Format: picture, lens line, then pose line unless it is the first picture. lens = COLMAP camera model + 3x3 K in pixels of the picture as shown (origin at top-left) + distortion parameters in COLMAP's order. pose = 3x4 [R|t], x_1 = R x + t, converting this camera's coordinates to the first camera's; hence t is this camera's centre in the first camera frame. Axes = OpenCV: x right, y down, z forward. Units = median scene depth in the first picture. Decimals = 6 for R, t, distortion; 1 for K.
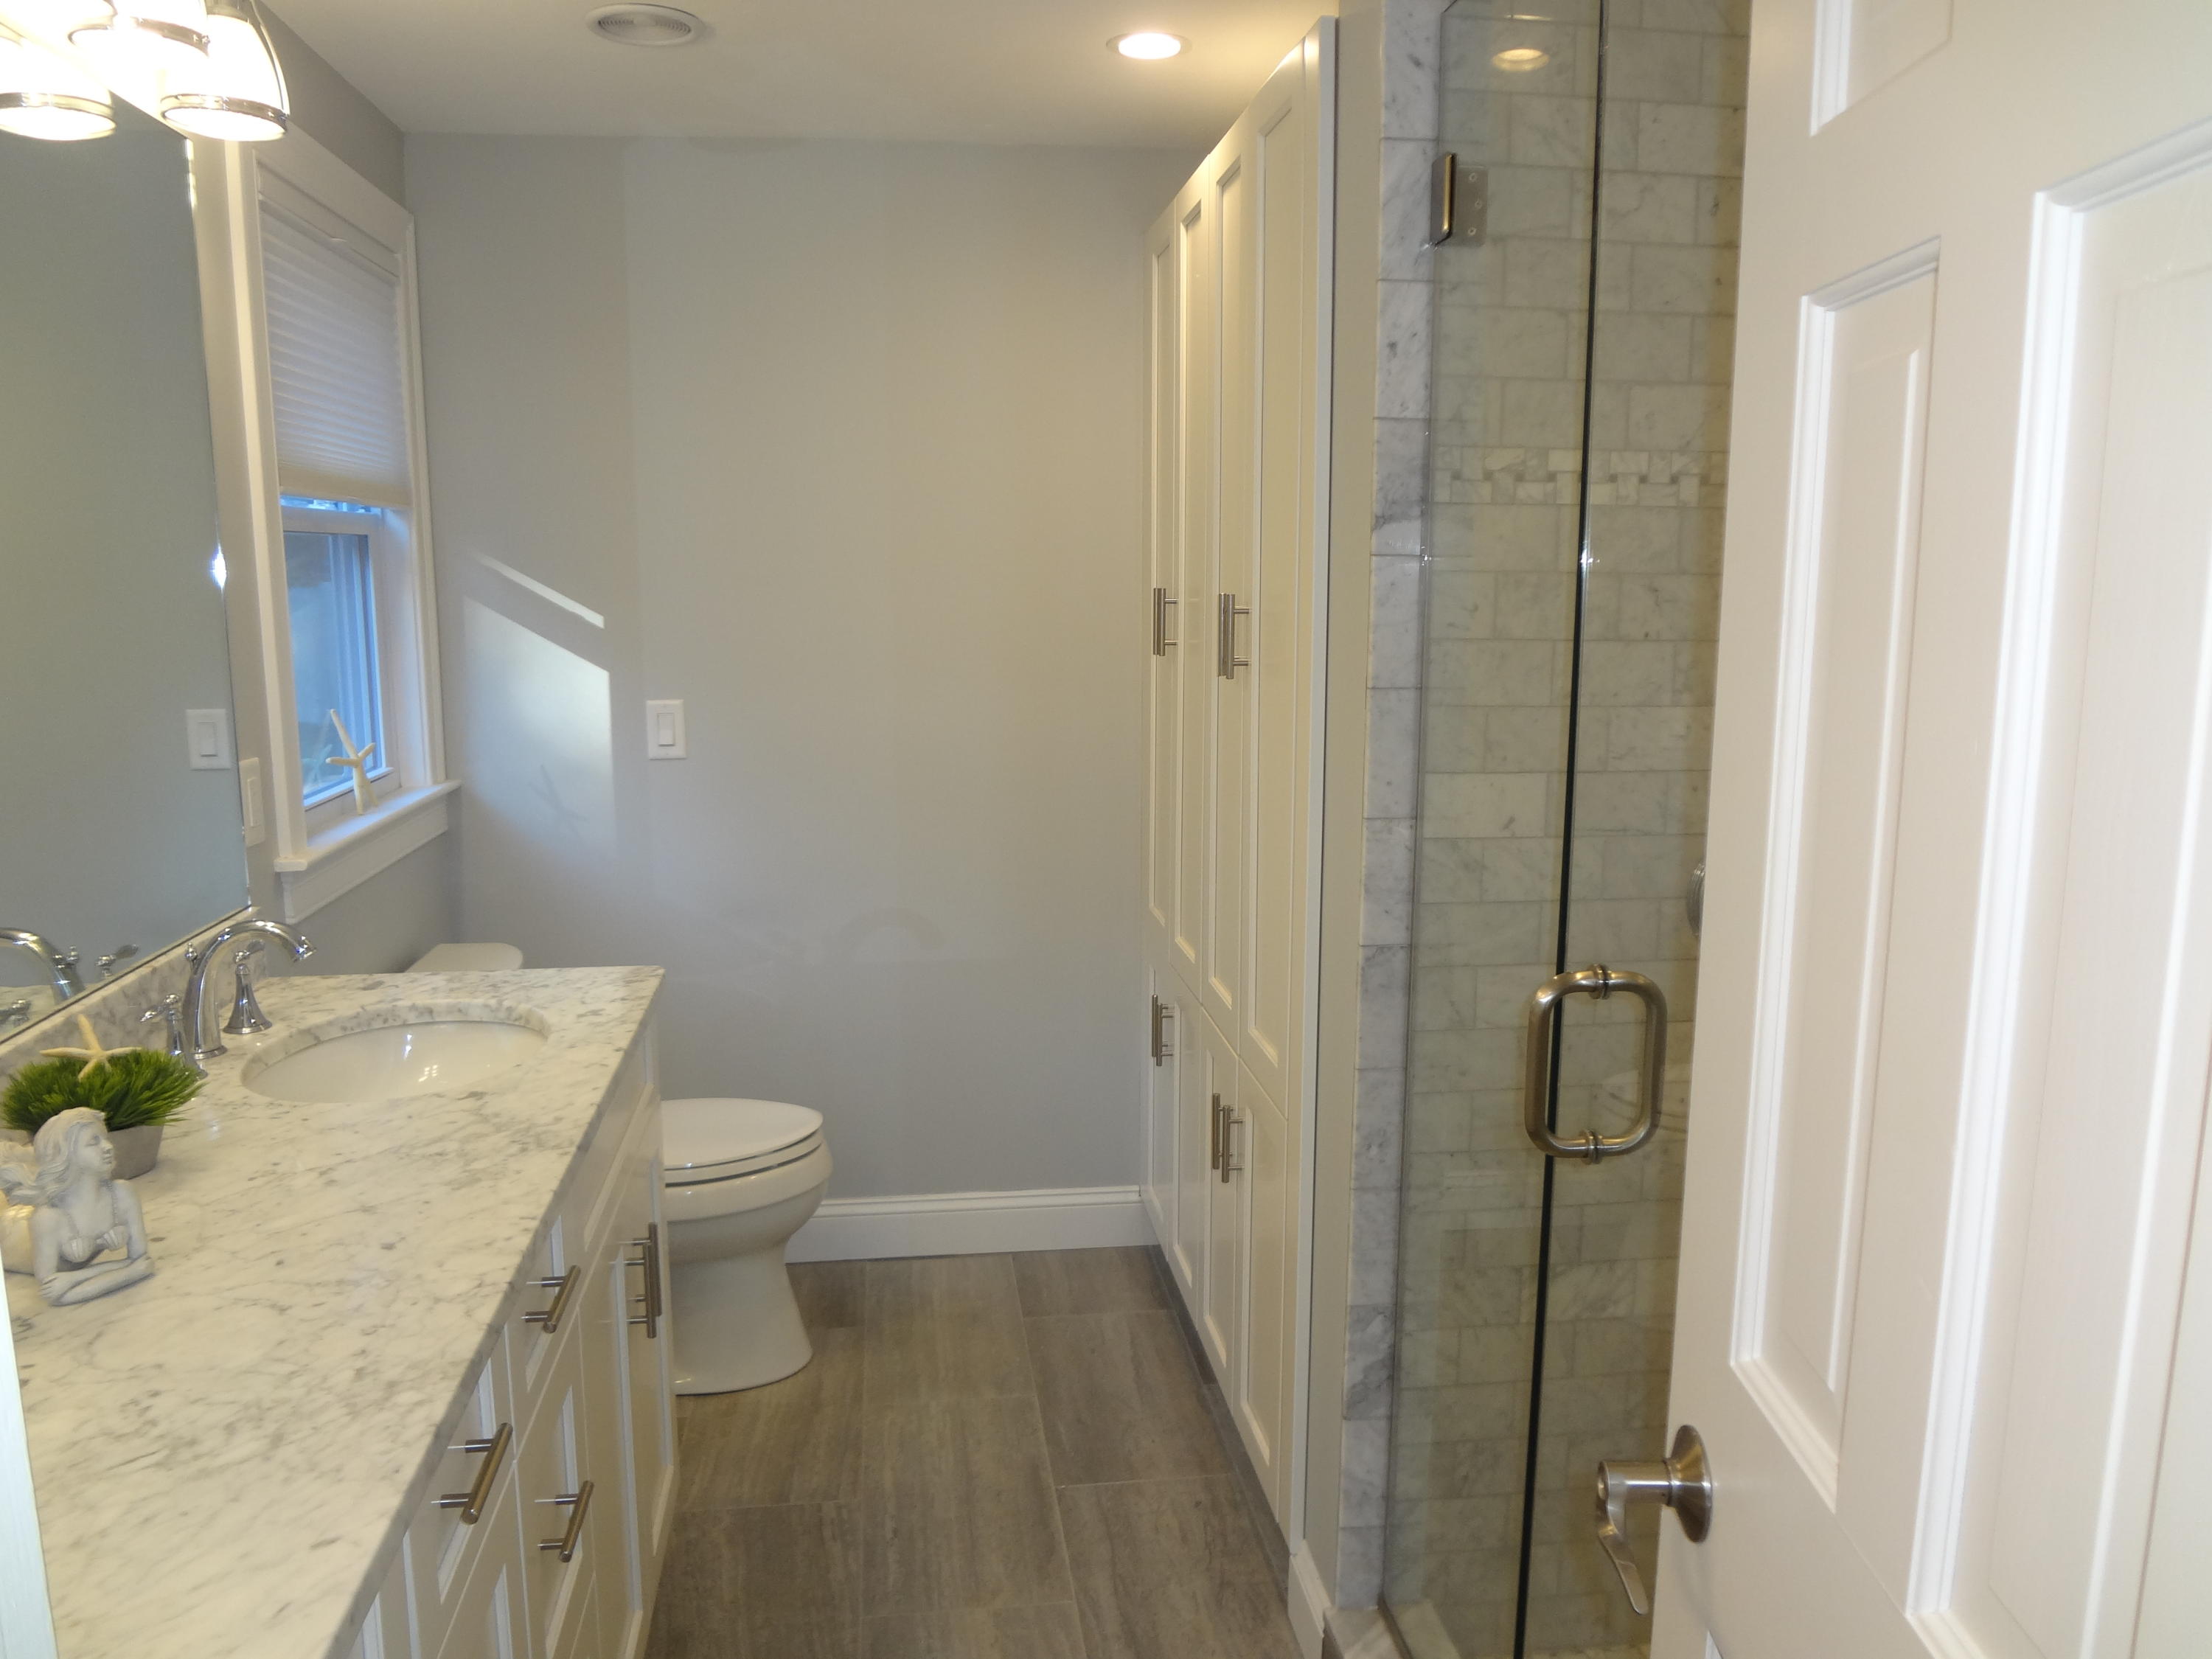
lens RADIAL K [[1644.7, 0, 1089.9], [0, 1644.7, 834.5], [0, 0, 1]] dist [-0.056992, 0.020961]
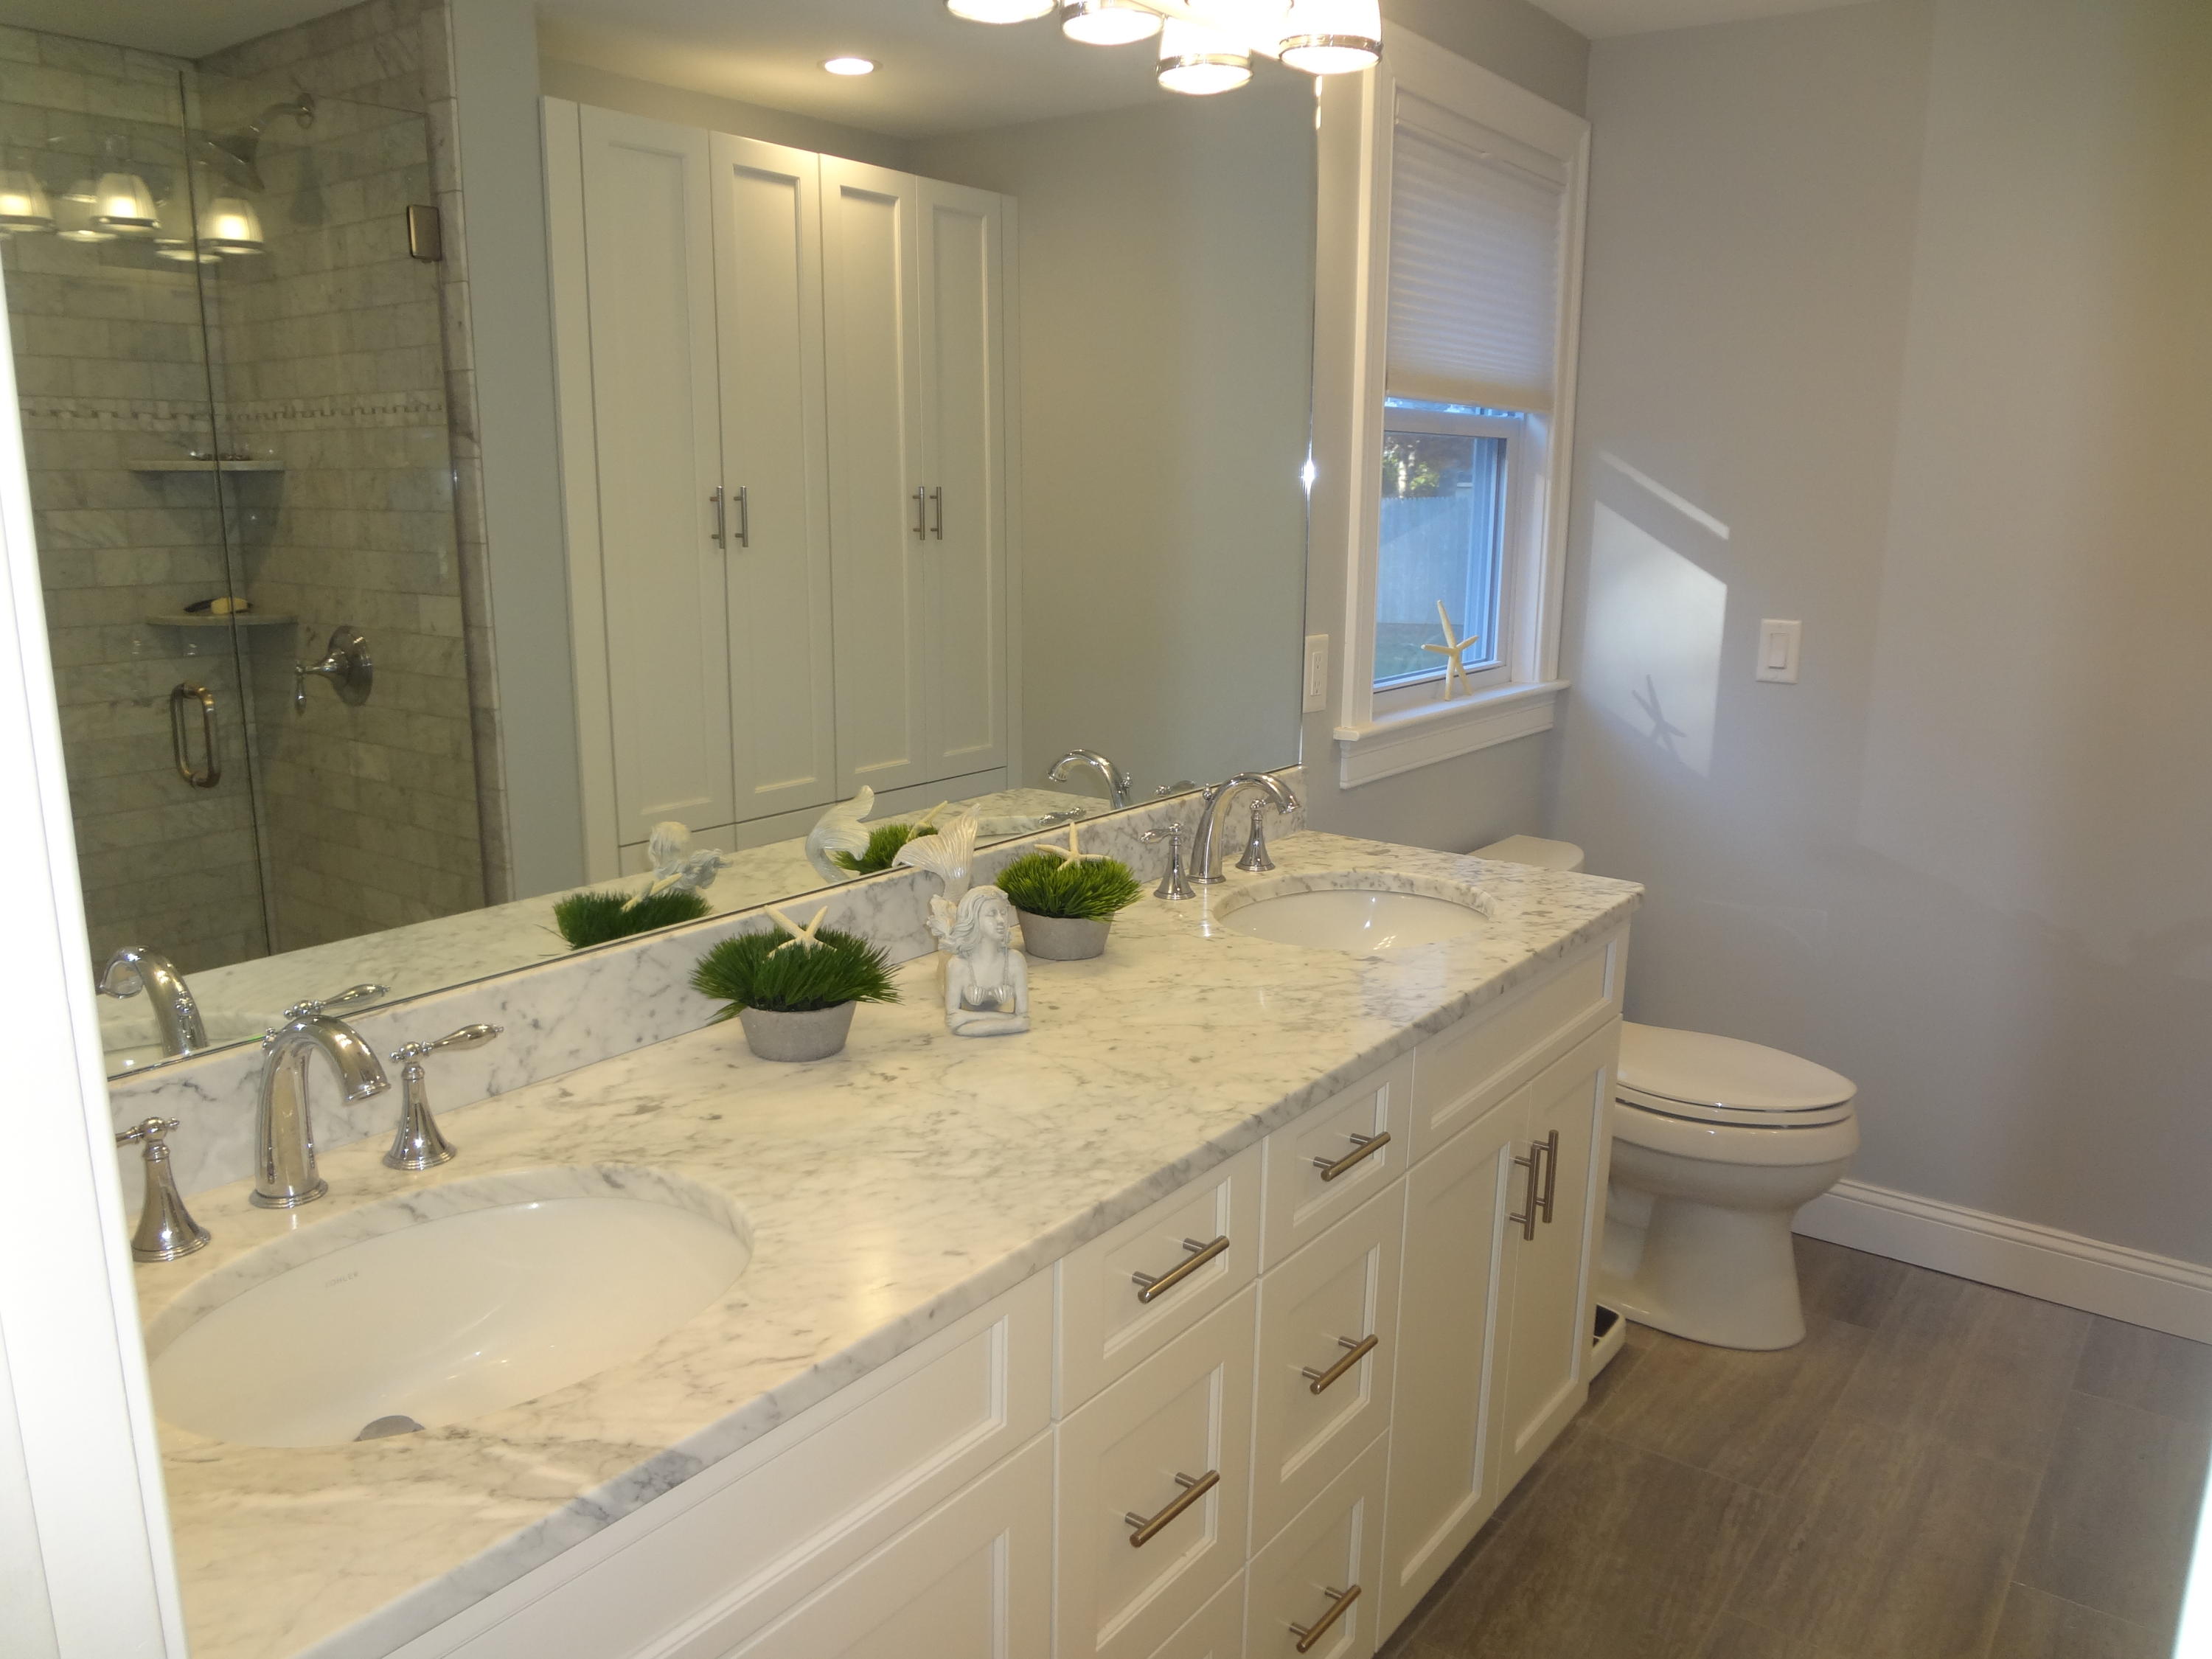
lens RADIAL K [[1644.7, 0, 1086.9], [0, 1644.7, 828.8], [0, 0, 1]] dist [-0.056992, 0.020961]
pose [[0.712384, 0.159268, -0.683479, 0.181106], [-0.127454, 0.987073, 0.097169, -0.004666], [0.690120, 0.017891, 0.723474, 0.077172]]
